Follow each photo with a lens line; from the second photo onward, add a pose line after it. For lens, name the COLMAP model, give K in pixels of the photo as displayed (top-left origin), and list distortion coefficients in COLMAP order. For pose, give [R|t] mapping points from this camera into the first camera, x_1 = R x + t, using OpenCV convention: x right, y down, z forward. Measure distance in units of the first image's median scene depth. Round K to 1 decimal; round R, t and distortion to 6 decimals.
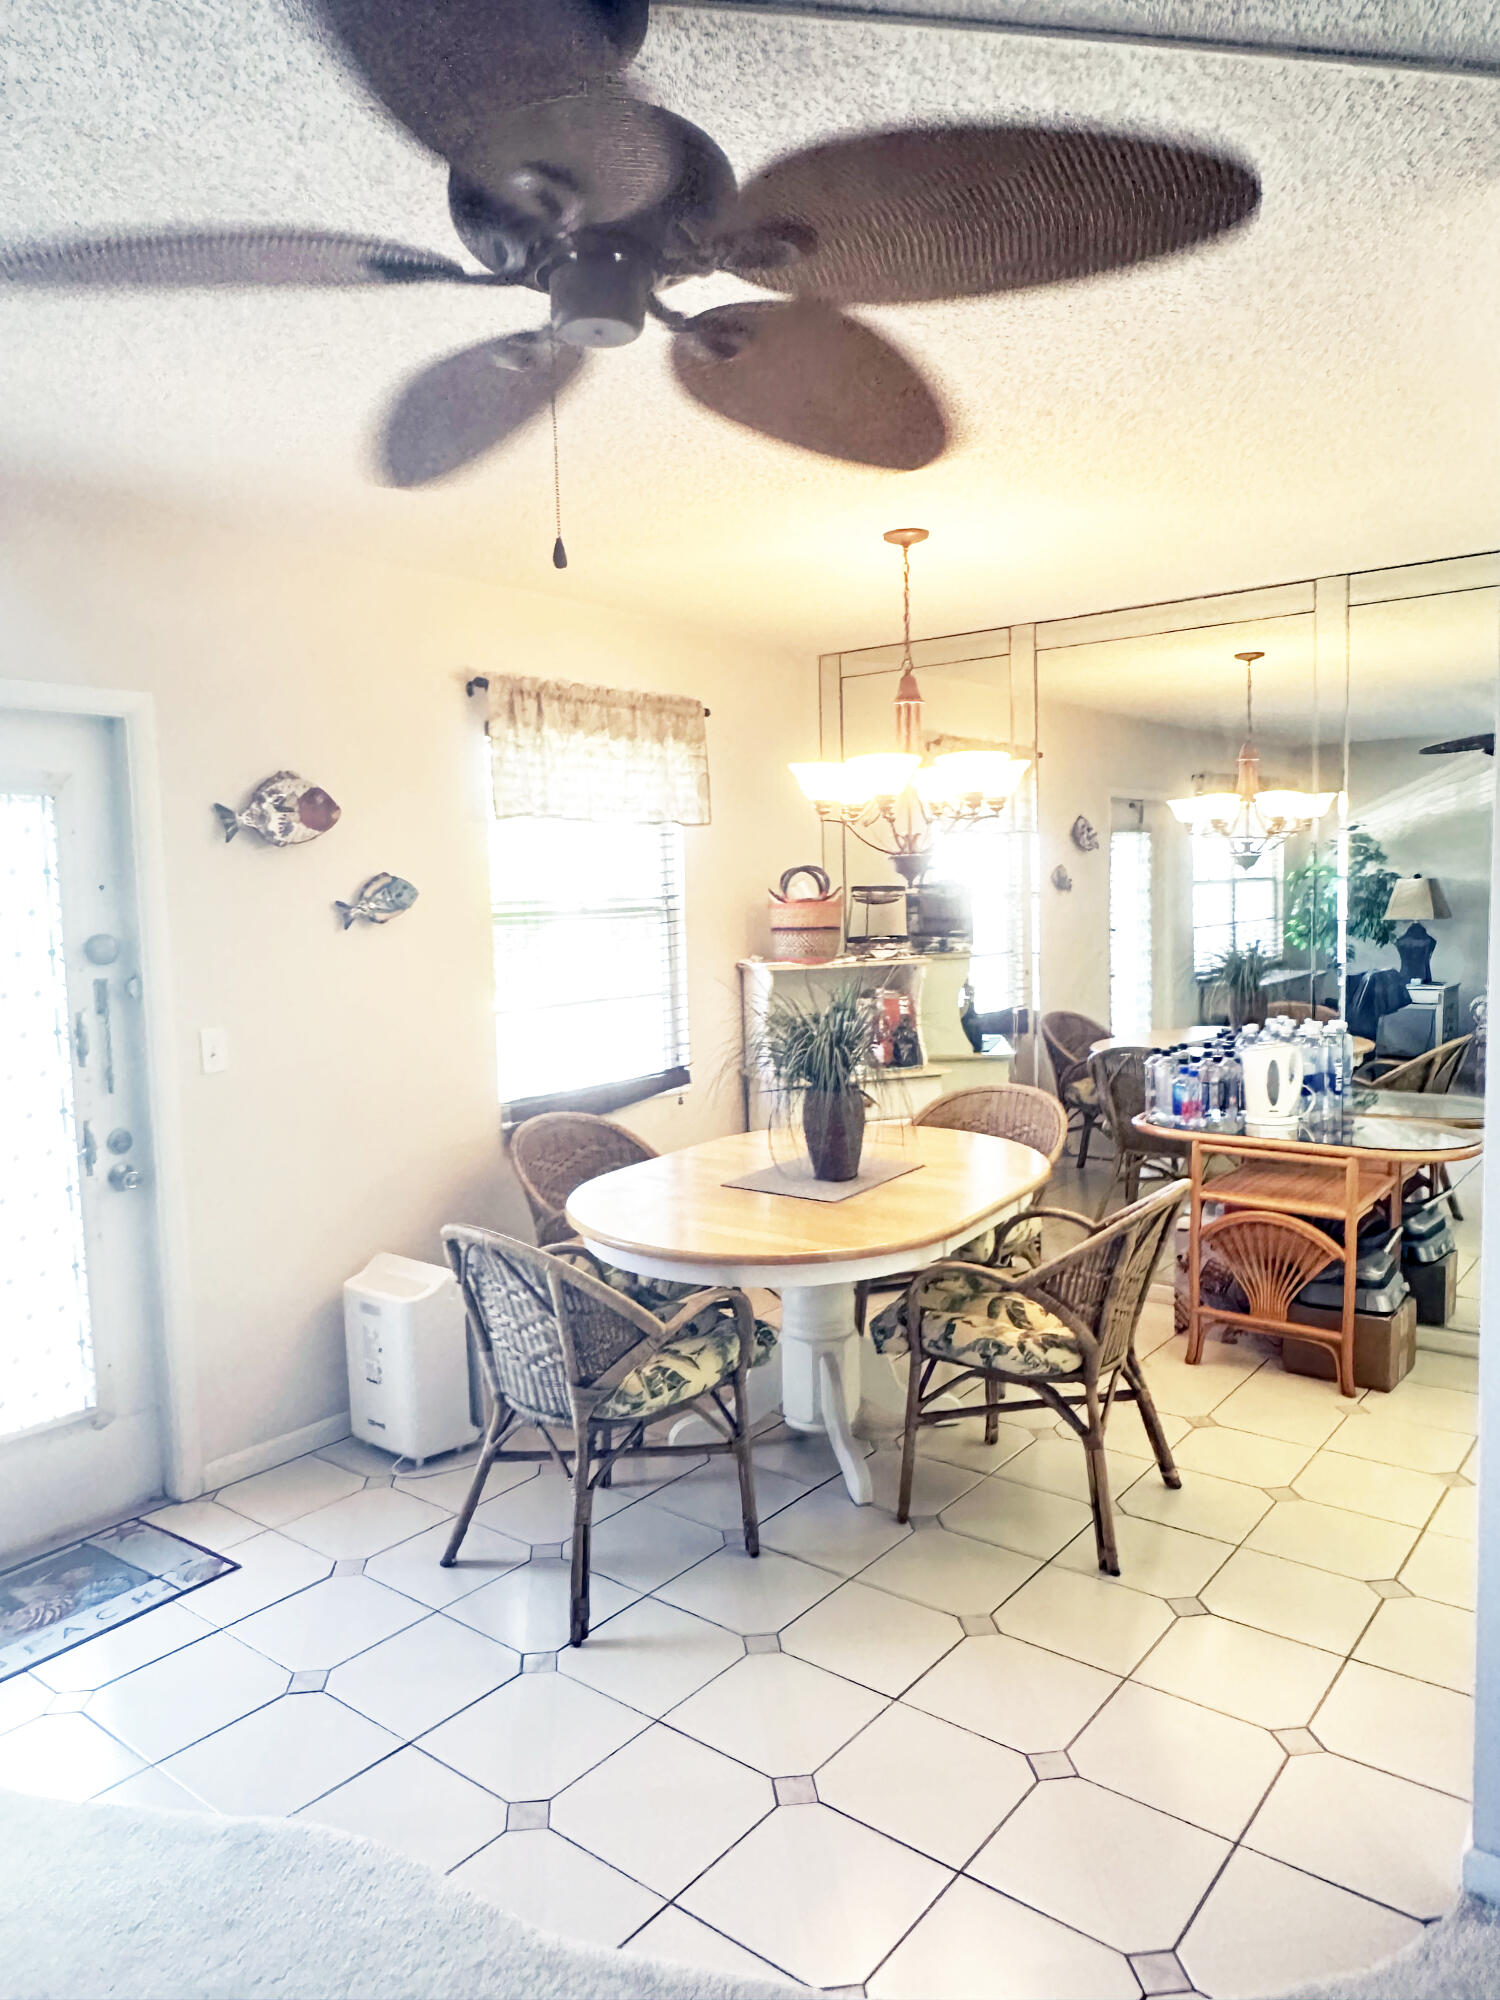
lens RADIAL K [[1342.0, 0, 750.8], [0, 1342.0, 1004.9], [0, 0, 1]] dist [0.008561, 0.000140]
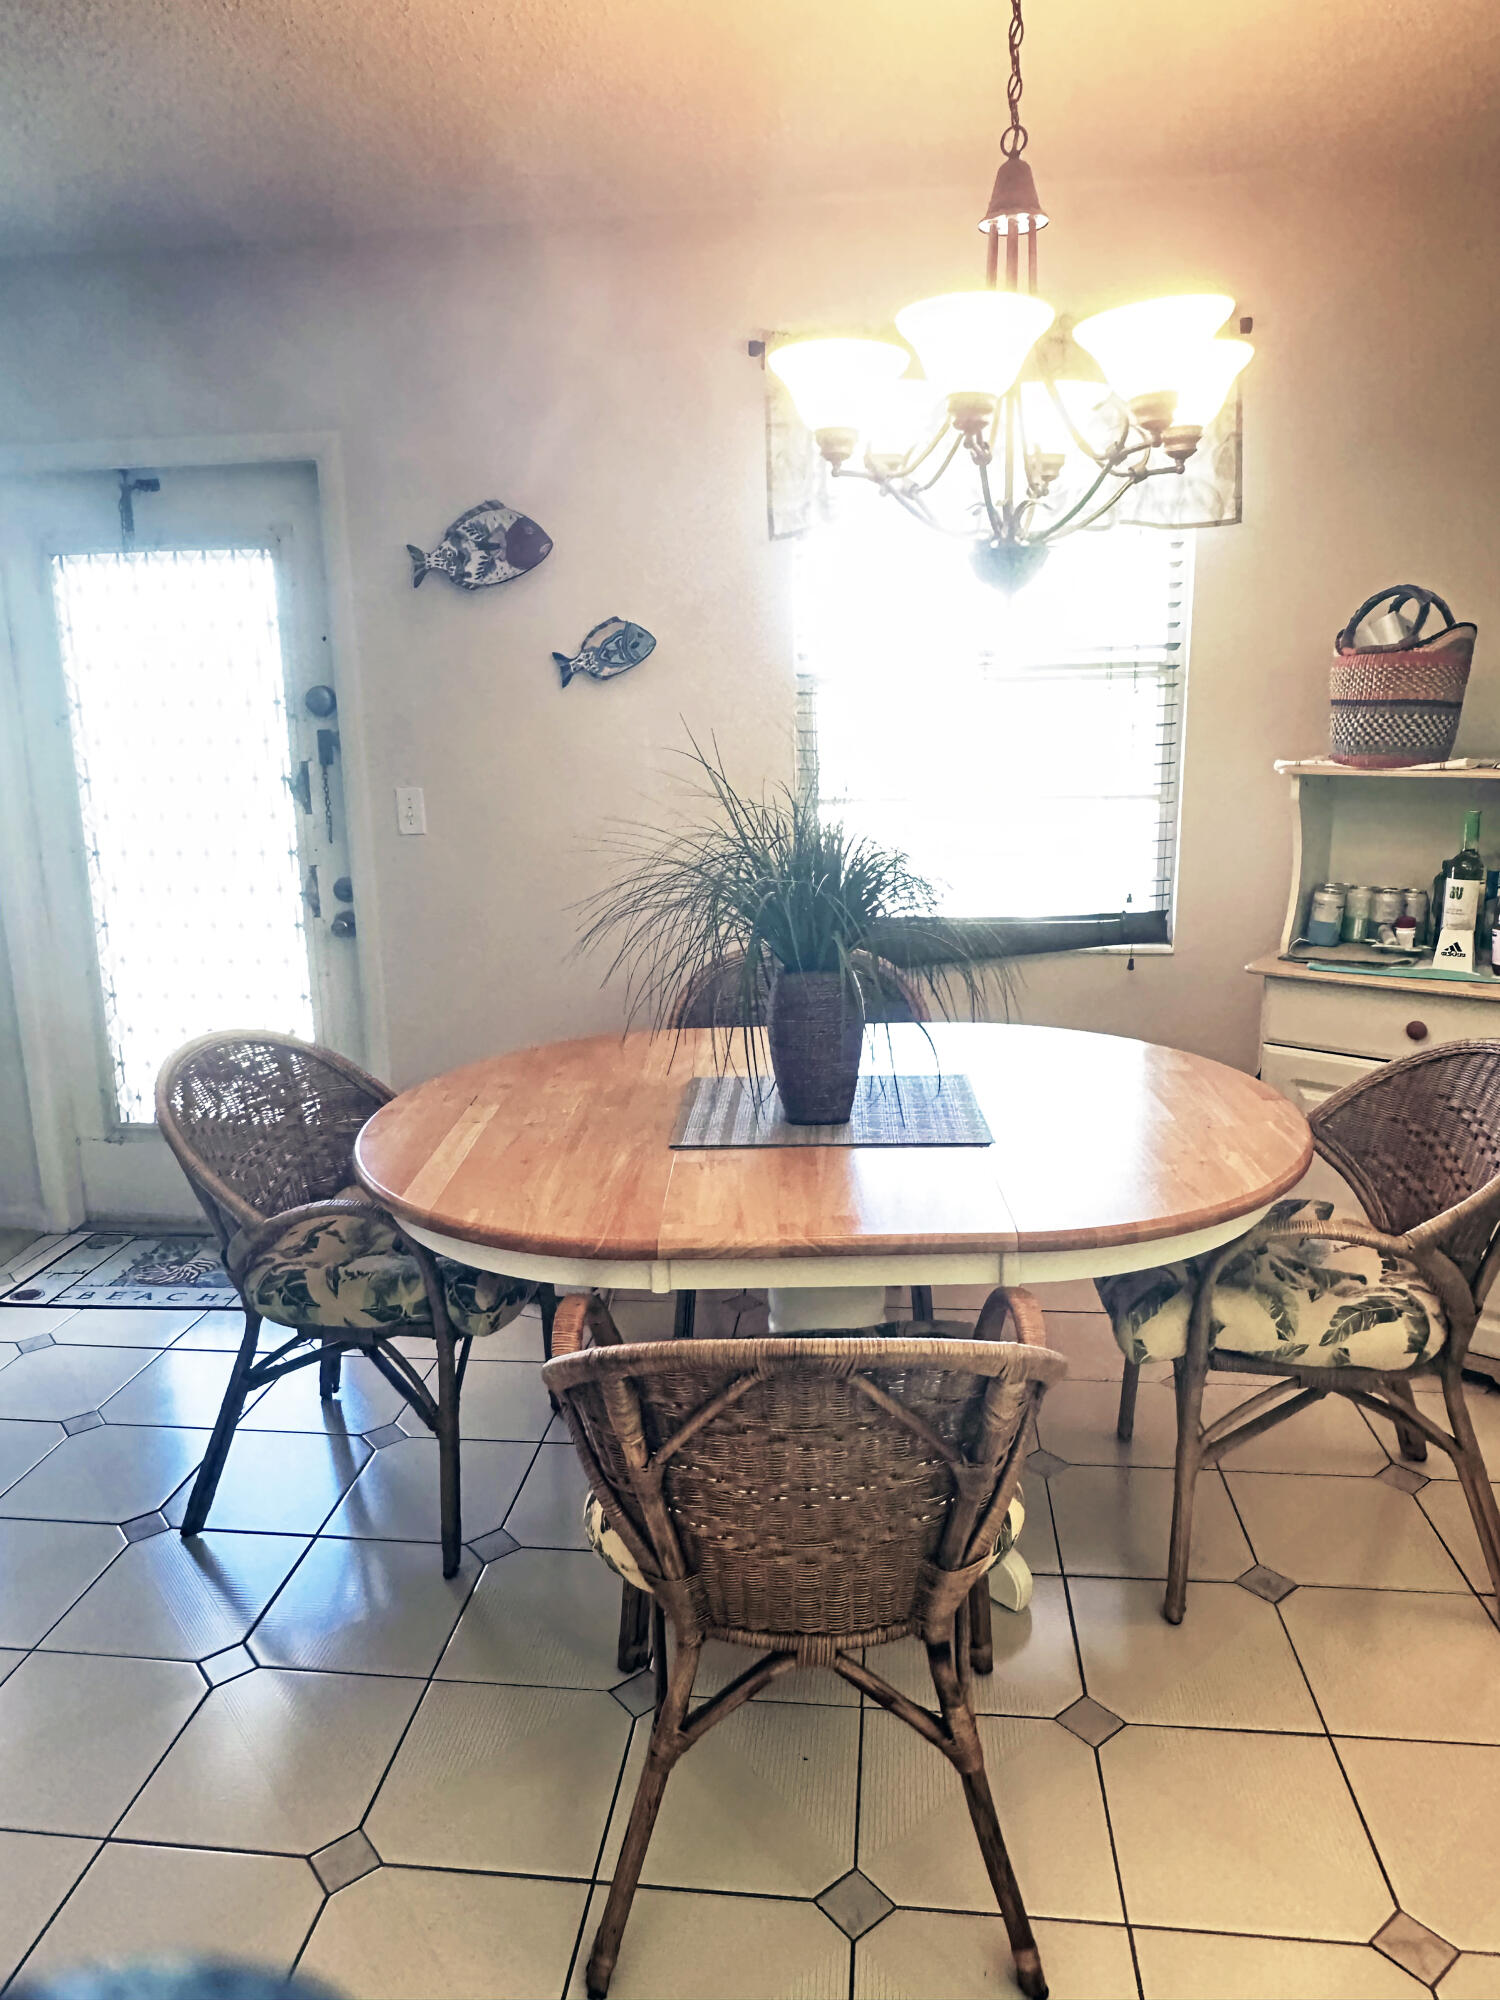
lens RADIAL K [[1342.0, 0, 751.1], [0, 1342.0, 994.4], [0, 0, 1]] dist [0.008561, 0.000140]
pose [[0.530943, 0.204635, -0.822329, 0.529163], [-0.065442, 0.977409, 0.200972, -0.046048], [0.844877, -0.052890, 0.532340, 0.655724]]
